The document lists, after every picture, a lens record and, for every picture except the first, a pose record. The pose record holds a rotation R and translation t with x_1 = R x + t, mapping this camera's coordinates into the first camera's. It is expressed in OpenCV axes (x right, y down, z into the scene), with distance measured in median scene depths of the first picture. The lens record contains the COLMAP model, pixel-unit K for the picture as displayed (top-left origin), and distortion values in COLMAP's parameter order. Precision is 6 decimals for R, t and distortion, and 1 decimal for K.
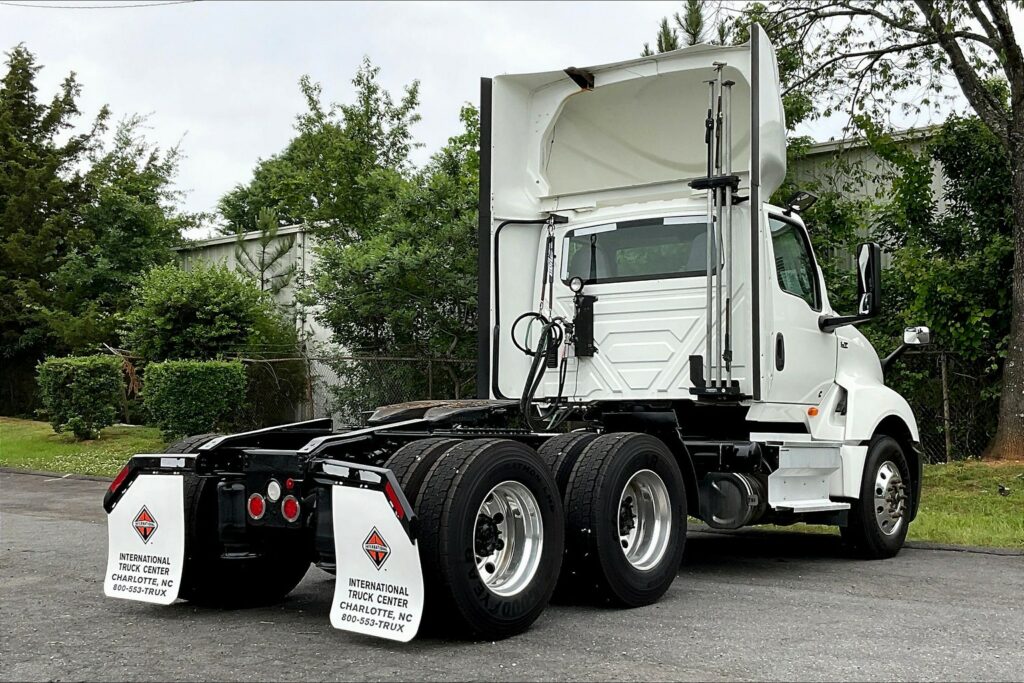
lens RADIAL K [[1373.4, 0, 503.5], [0, 1373.4, 318.8], [0, 0, 1]] dist [0.073126, 0.000000]
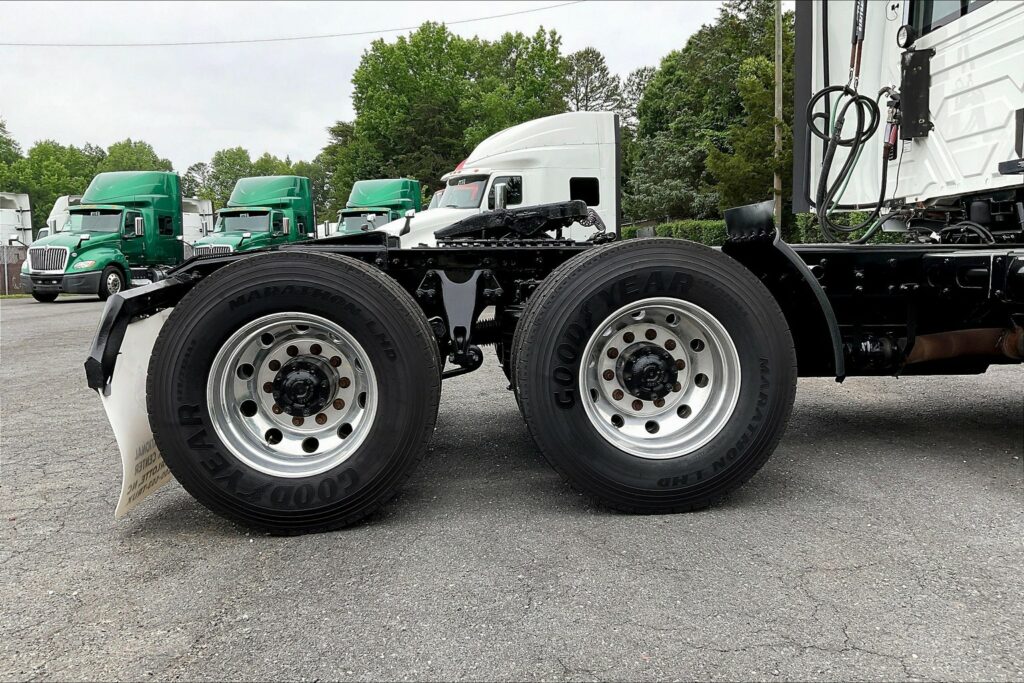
lens RADIAL K [[845.4, 0, 511.6], [0, 845.4, 335.1], [0, 0, 1]] dist [-0.001300, -0.008811]
pose [[0.654199, 0.045722, -0.754939, 0.265811], [0.076920, 0.988973, 0.126552, 0.058878], [0.752401, -0.140861, 0.643468, 0.561342]]
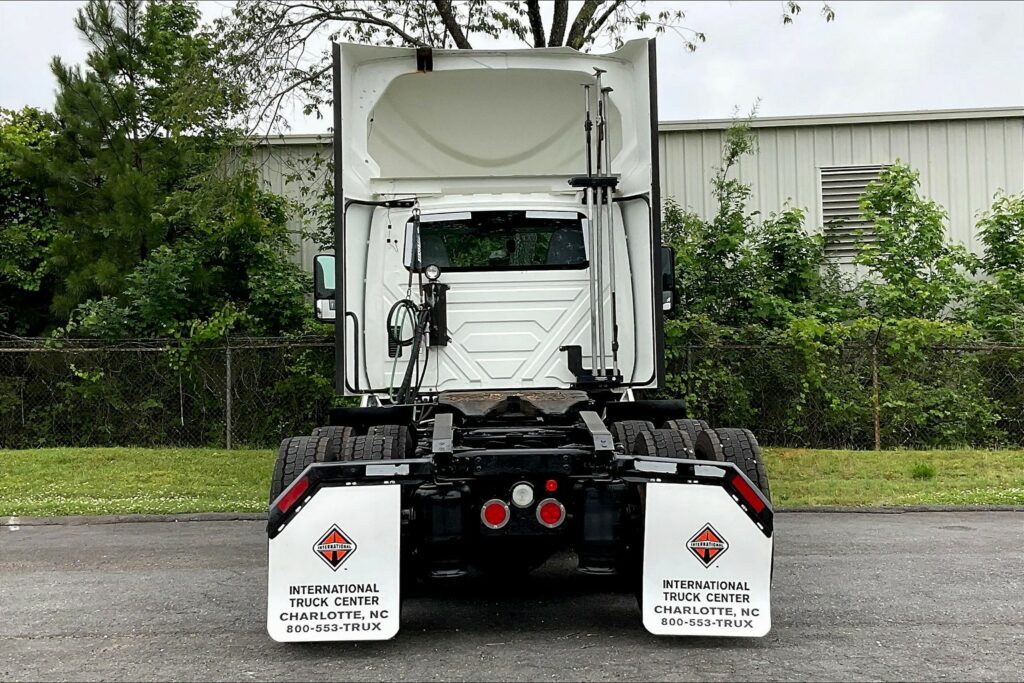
lens RADIAL K [[1311.7, 0, 530.7], [0, 1311.7, 331.1], [0, 0, 1]] dist [0.044457, 0.000000]
pose [[0.763849, 0.014254, 0.645238, -0.510591], [-0.024619, 0.999672, 0.007061, 0.009085], [-0.644925, -0.021279, 0.763949, 0.250648]]
